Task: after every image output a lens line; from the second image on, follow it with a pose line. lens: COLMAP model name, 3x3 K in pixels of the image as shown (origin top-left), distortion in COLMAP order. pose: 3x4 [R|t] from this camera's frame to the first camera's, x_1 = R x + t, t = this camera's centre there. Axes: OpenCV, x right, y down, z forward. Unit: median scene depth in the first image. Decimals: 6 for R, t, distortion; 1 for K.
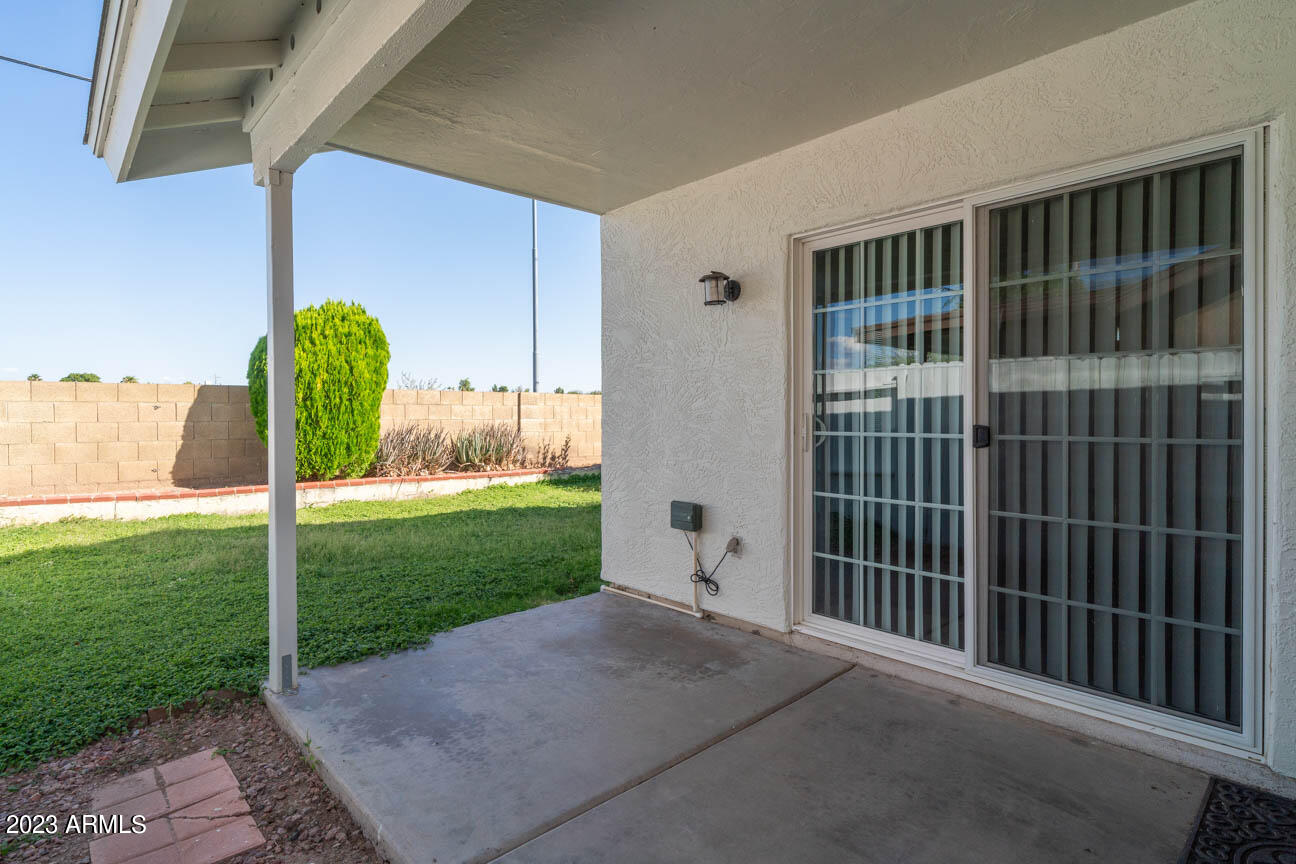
lens RADIAL K [[648.9, 0, 648.8], [0, 648.9, 425.4], [0, 0, 1]] dist [-0.010620, 0.000310]
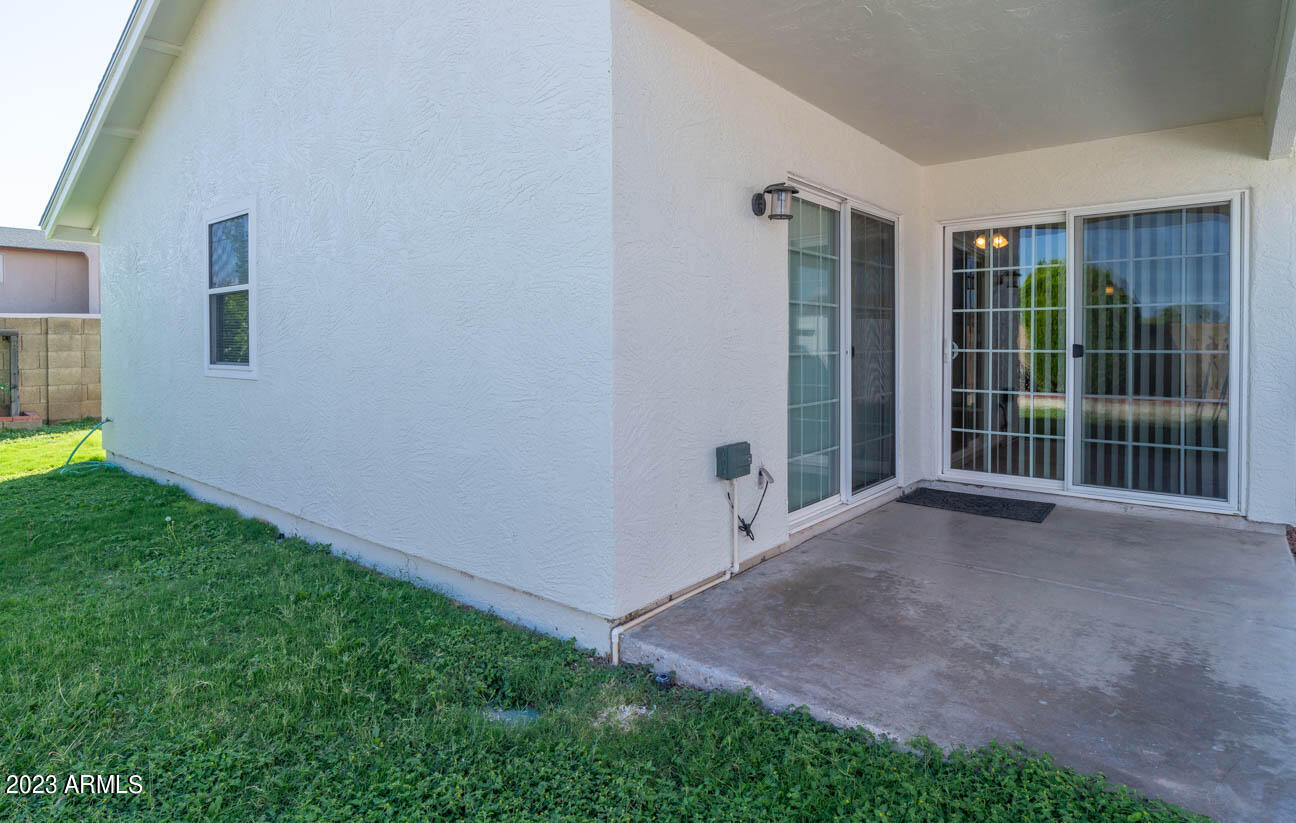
lens RADIAL K [[704.9, 0, 594.7], [0, 704.9, 357.4], [0, 0, 1]] dist [-0.001952, -0.000215]
pose [[-0.085512, -0.017344, 0.996186, -0.340458], [0.018280, 0.999653, 0.018973, -0.004391], [-0.996169, 0.019832, -0.085166, 0.523115]]
